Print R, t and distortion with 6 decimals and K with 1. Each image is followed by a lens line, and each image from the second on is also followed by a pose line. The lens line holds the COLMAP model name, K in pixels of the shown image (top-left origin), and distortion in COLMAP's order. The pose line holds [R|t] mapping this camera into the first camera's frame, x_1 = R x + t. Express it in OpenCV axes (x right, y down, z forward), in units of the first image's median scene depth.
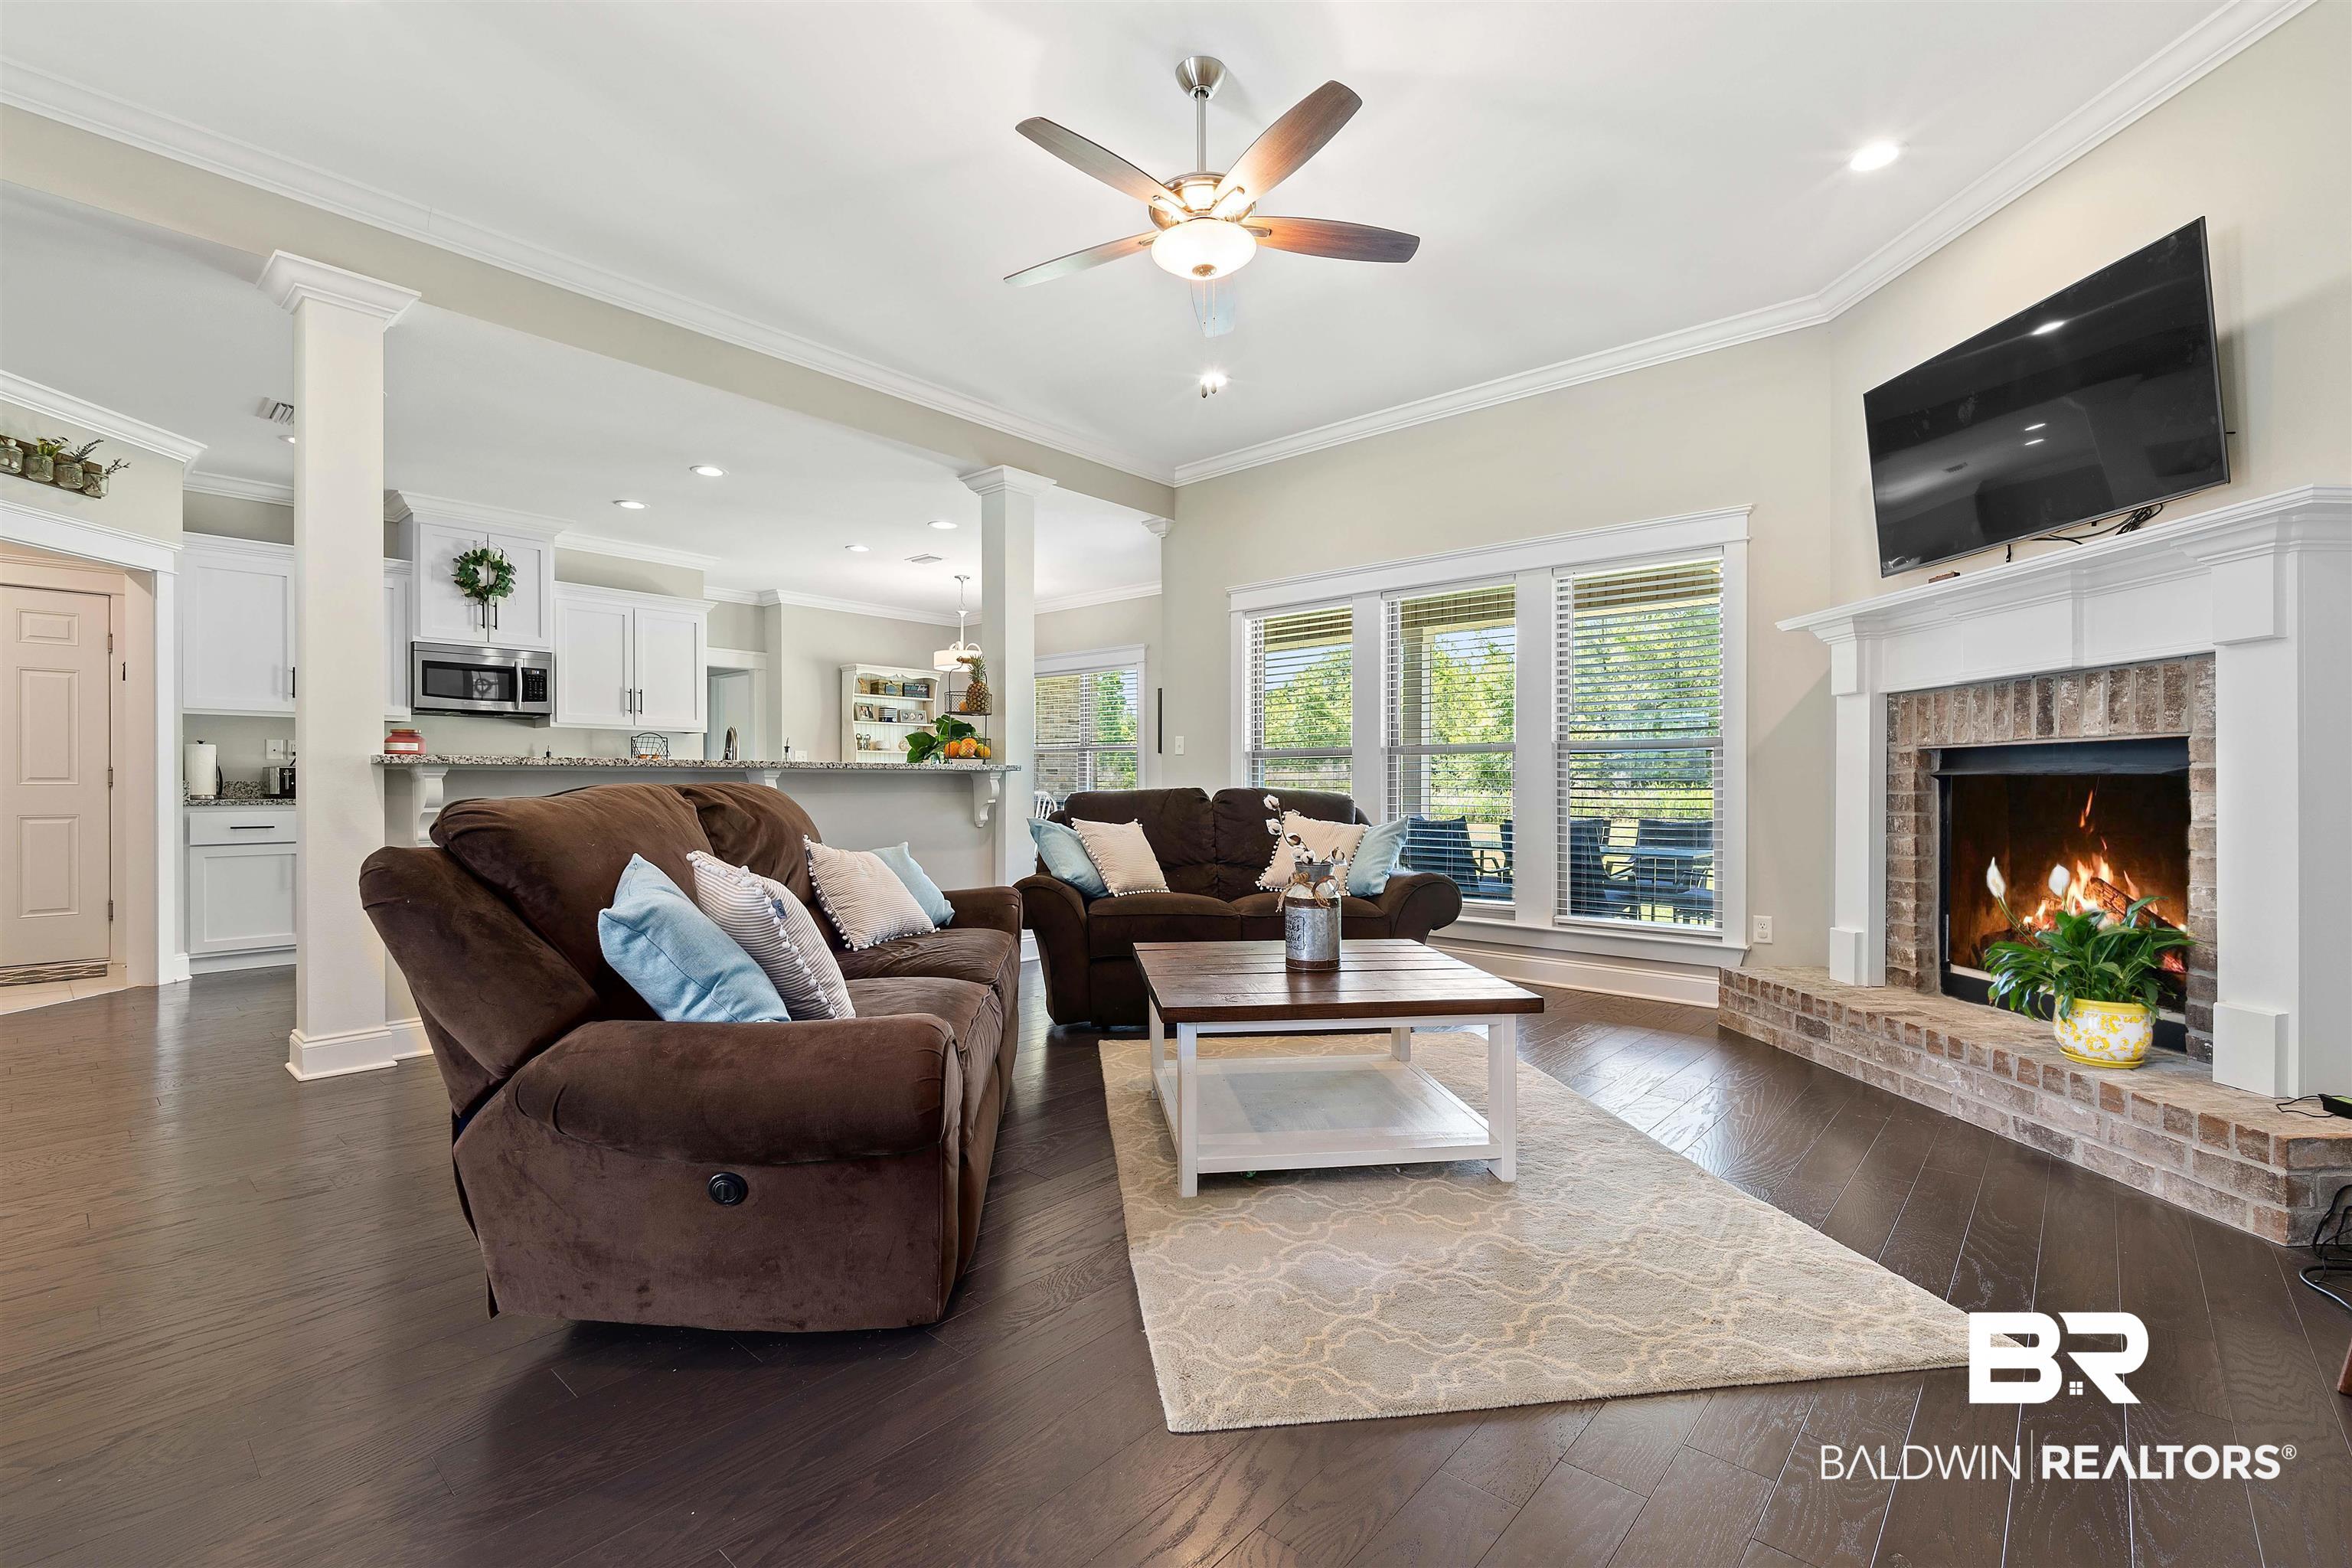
lens RADIAL K [[1031.4, 0, 1194.7], [0, 1031.4, 792.1], [0, 0, 1]] dist [0.000520, -0.000919]
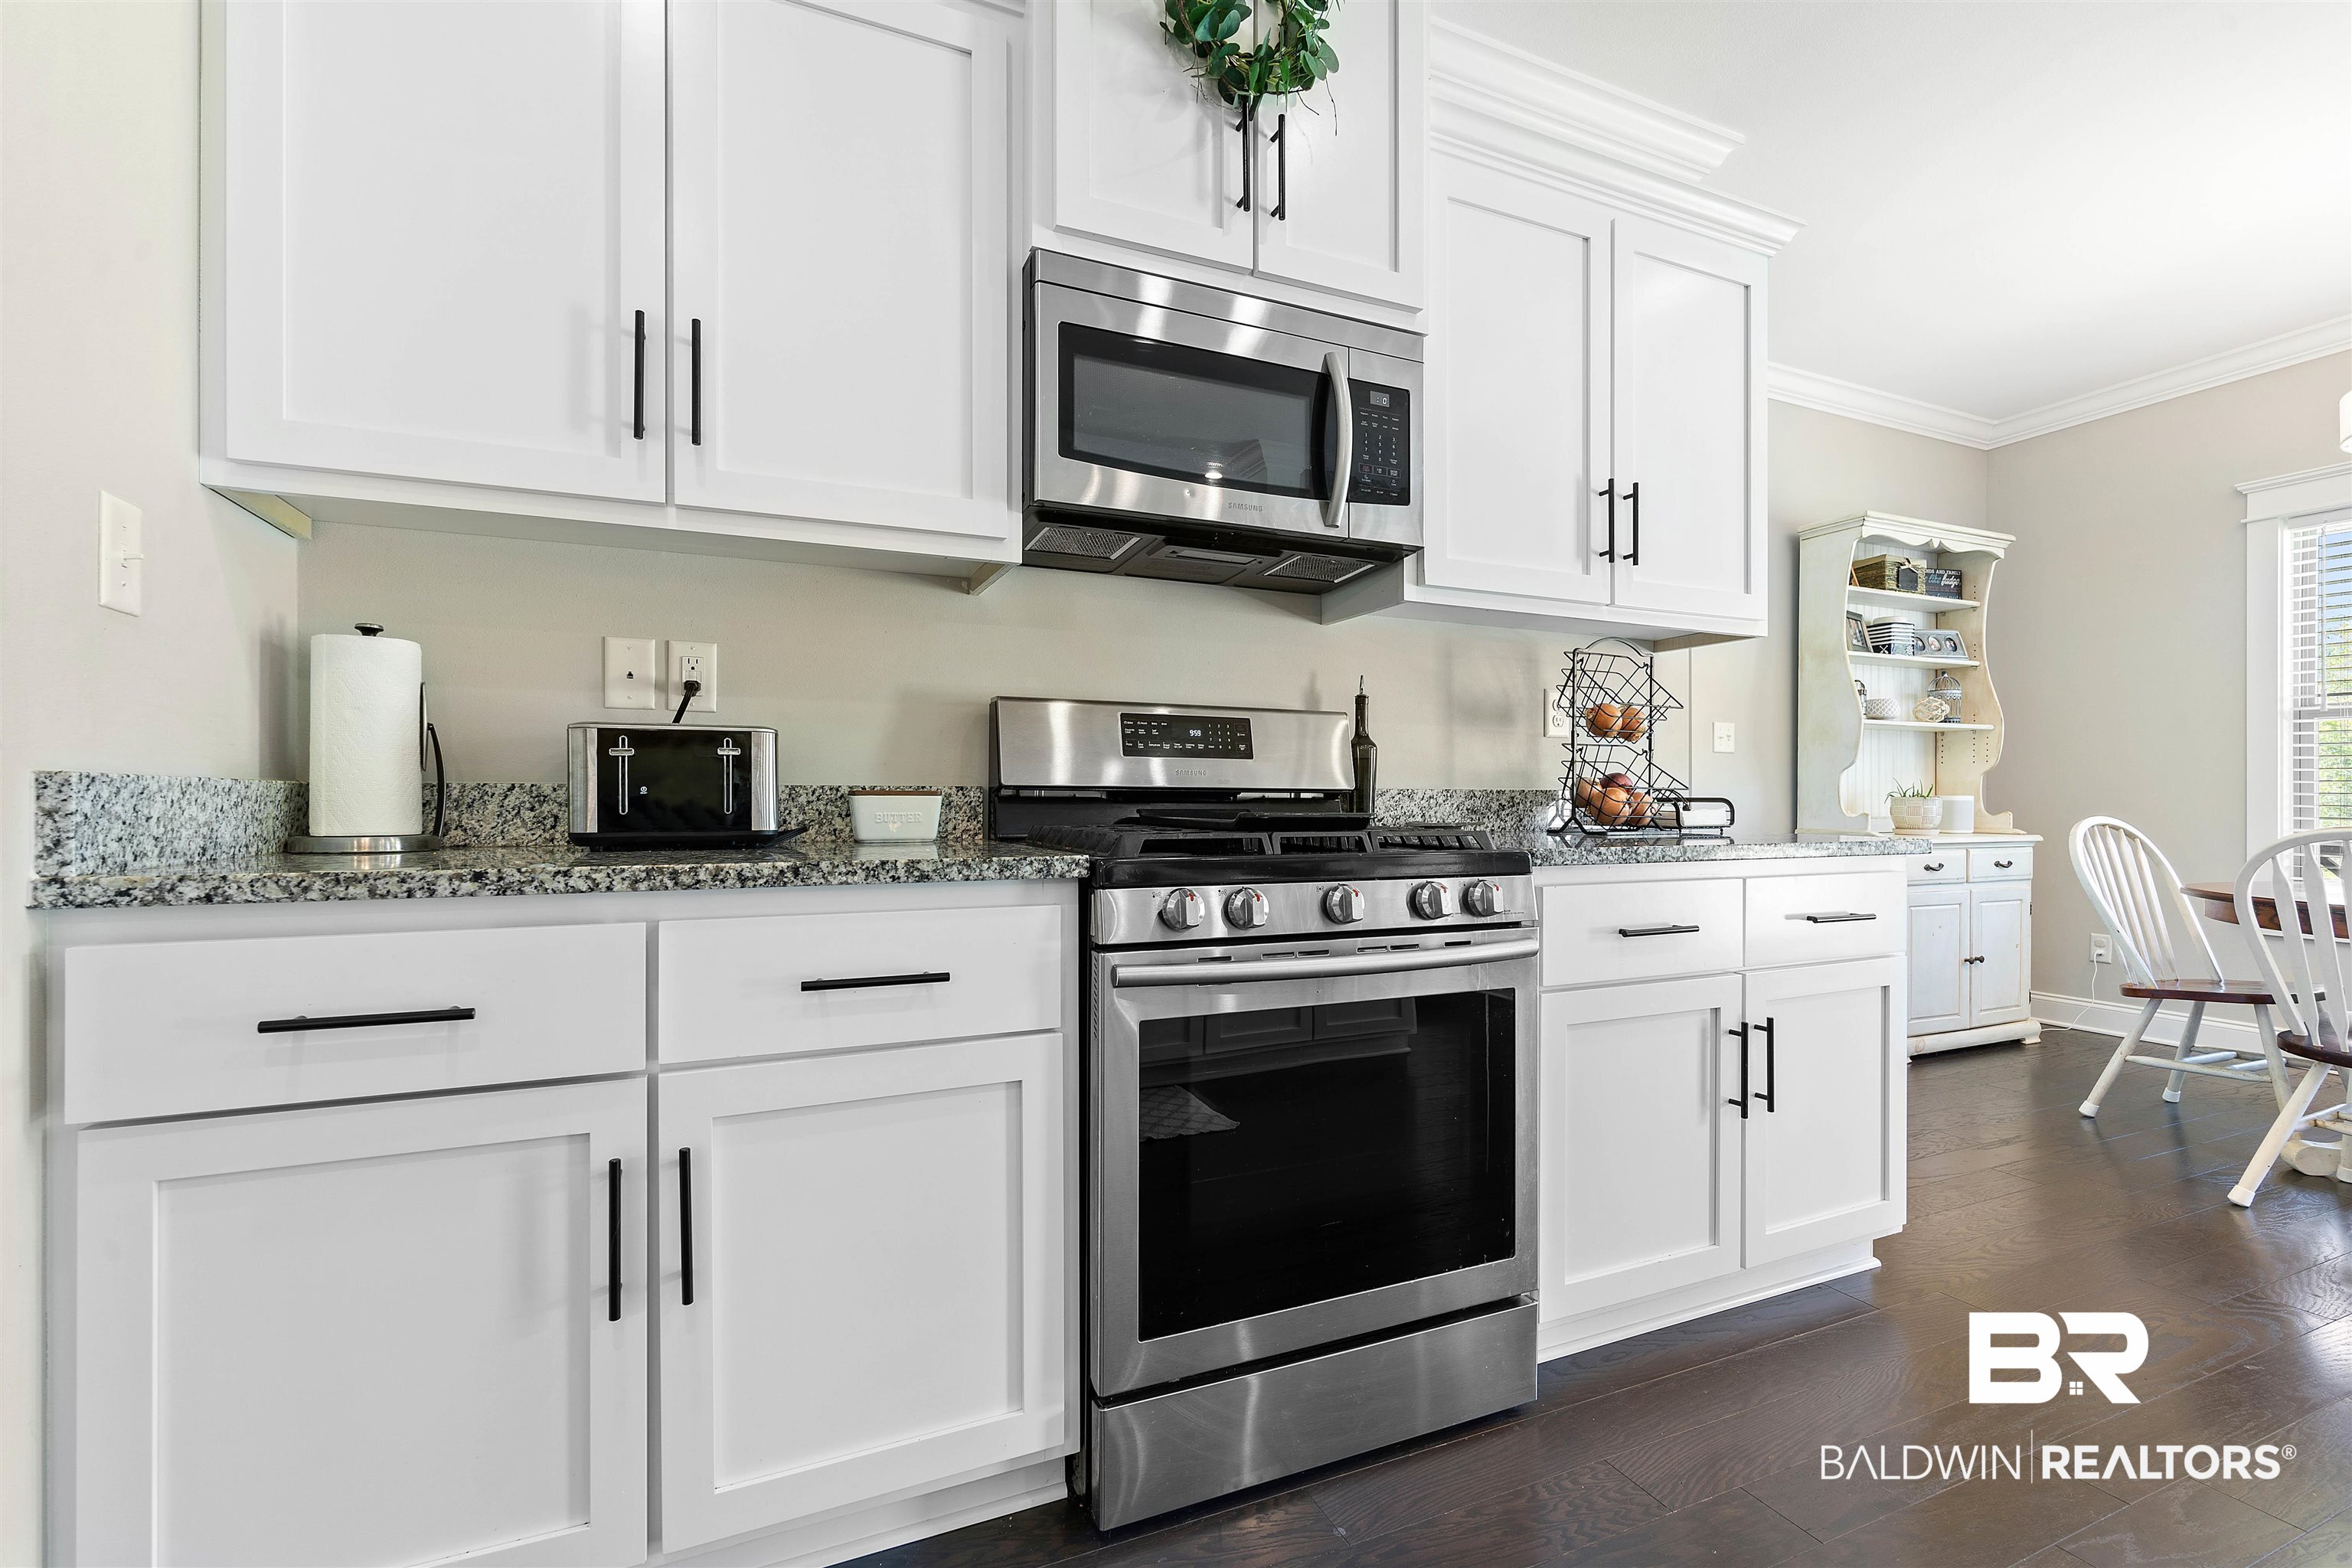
lens RADIAL K [[1031.4, 0, 1193.6], [0, 1031.4, 787.9], [0, 0, 1]] dist [0.000520, -0.000919]
pose [[0.908935, -0.001370, -0.416936, -0.672947], [-0.006185, 0.999840, -0.016771, -0.006363], [0.416892, 0.017822, 0.908781, 0.859966]]
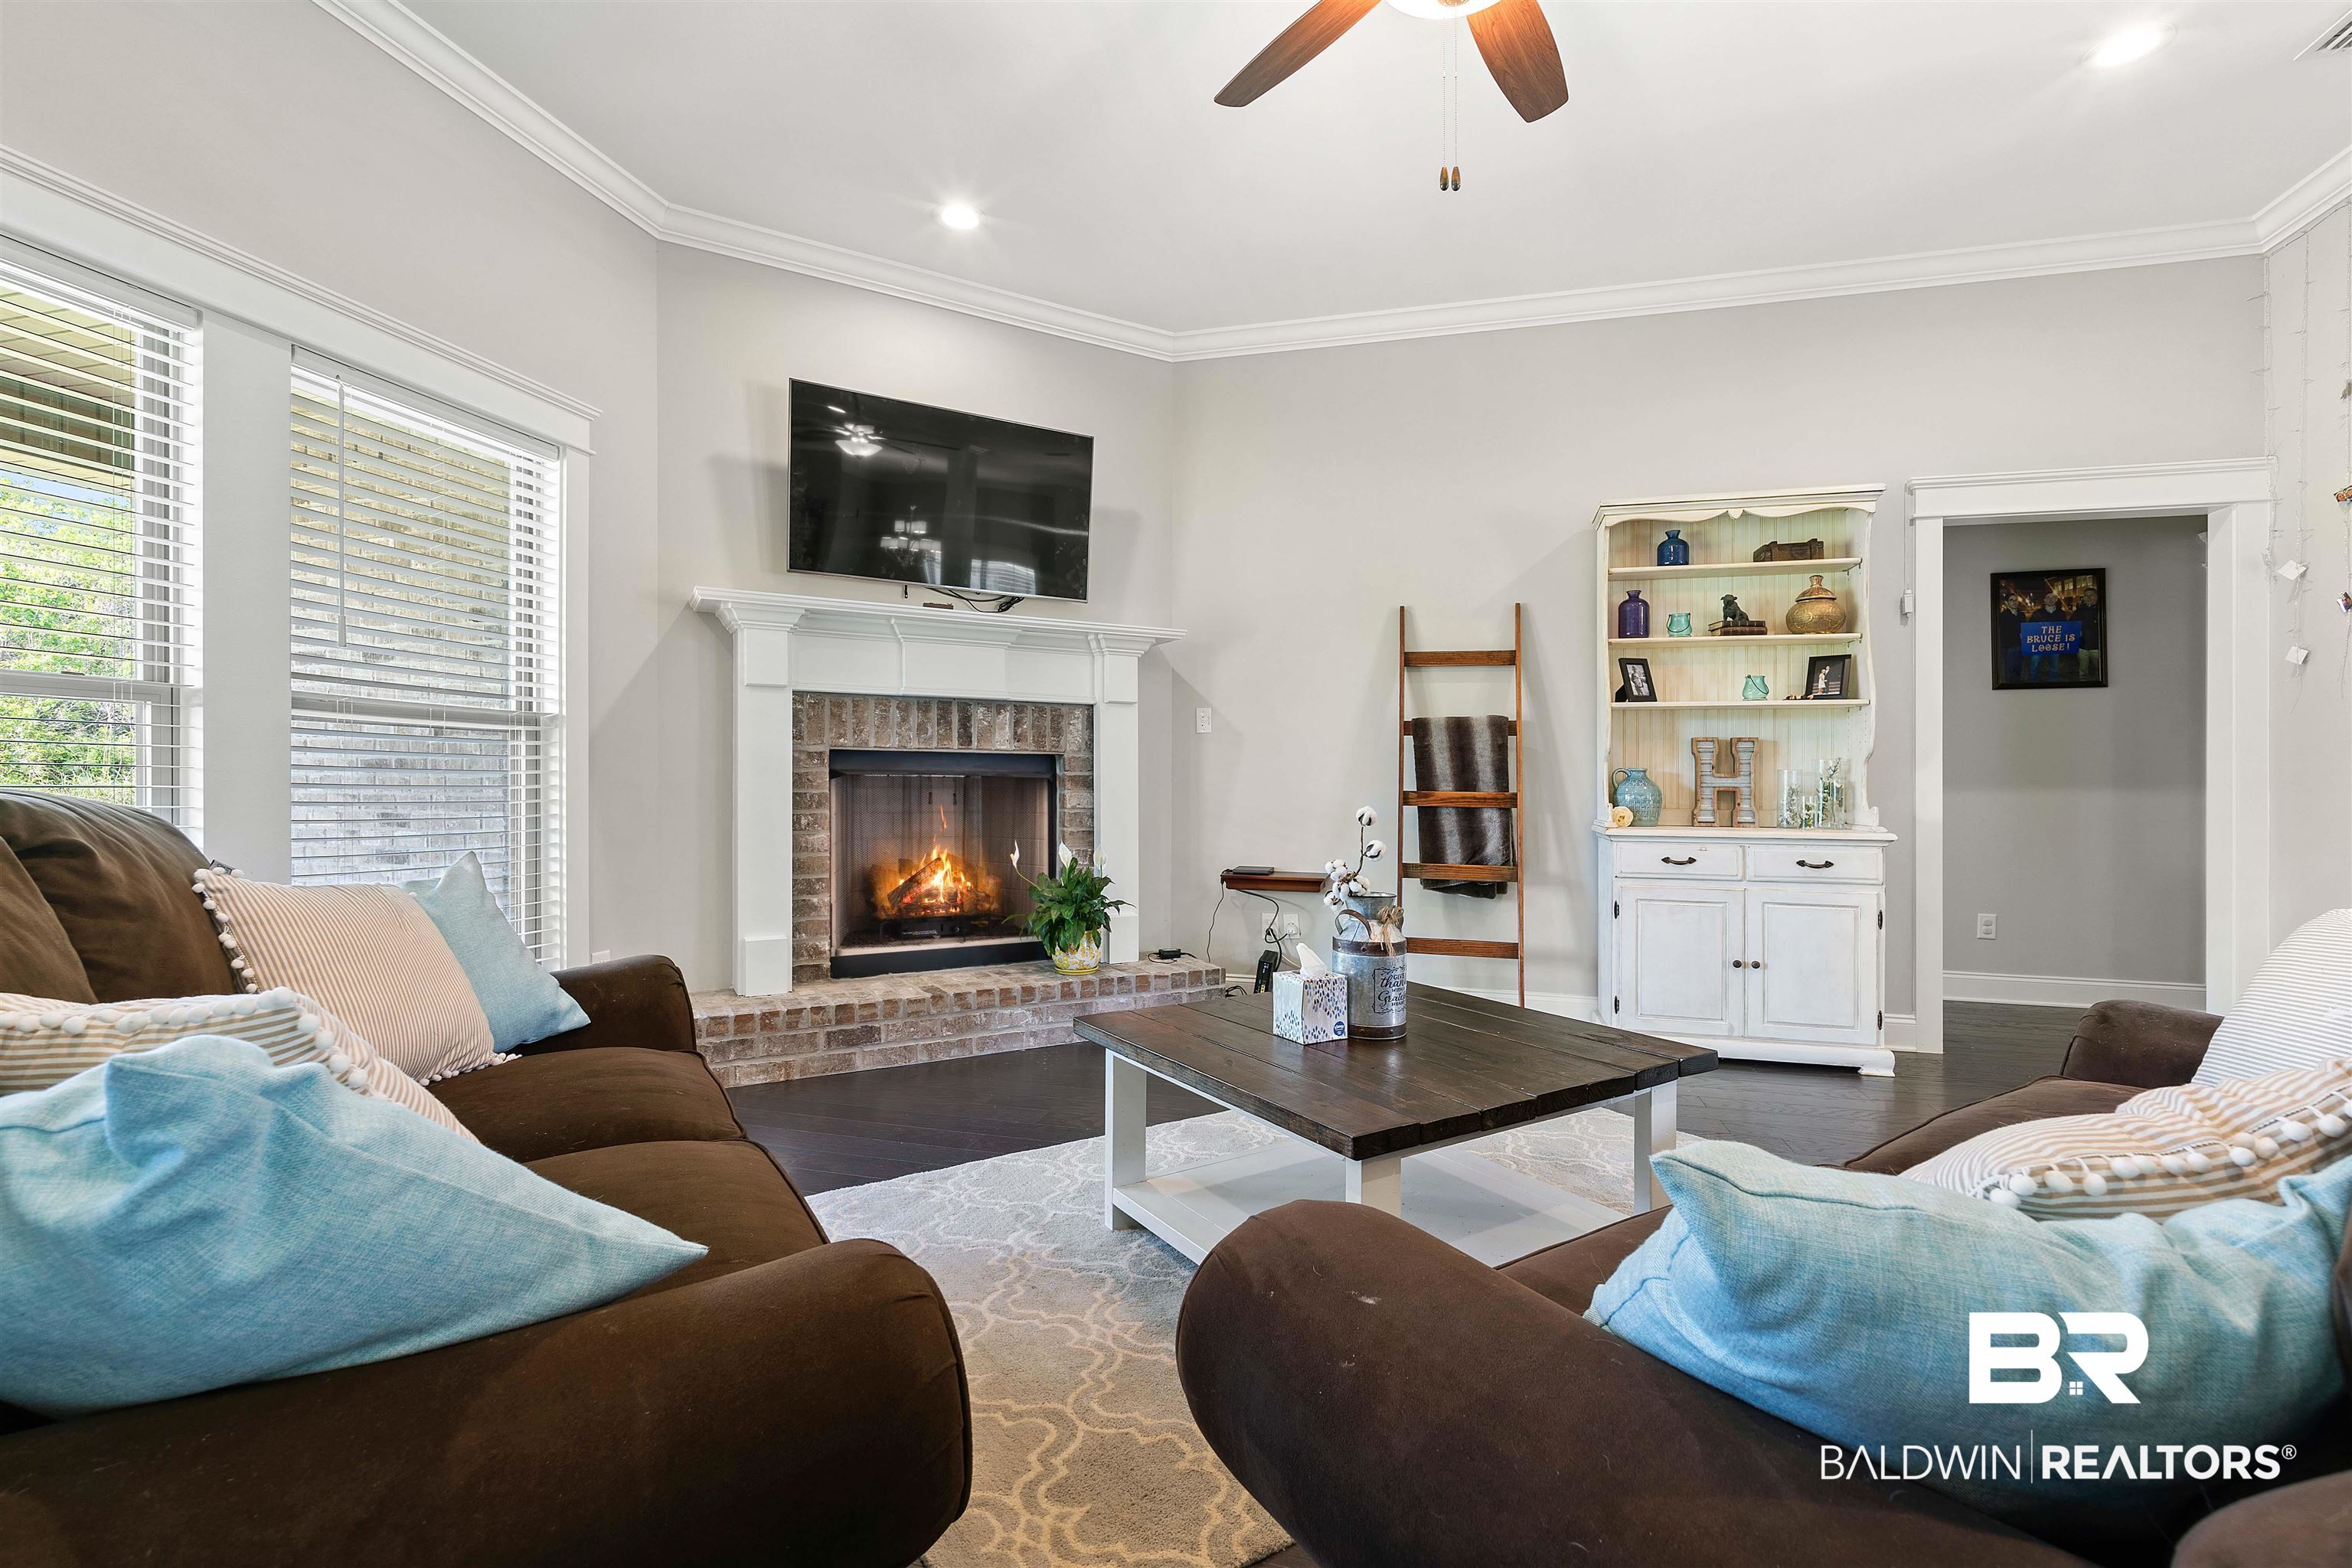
lens RADIAL K [[1031.4, 0, 1184.1], [0, 1031.4, 792.4], [0, 0, 1]] dist [0.000520, -0.000919]
pose [[-0.431133, -0.006478, 0.902265, -0.262687], [-0.001339, 0.999978, 0.006540, -0.003768], [-0.902287, 0.001611, -0.431132, 0.748384]]
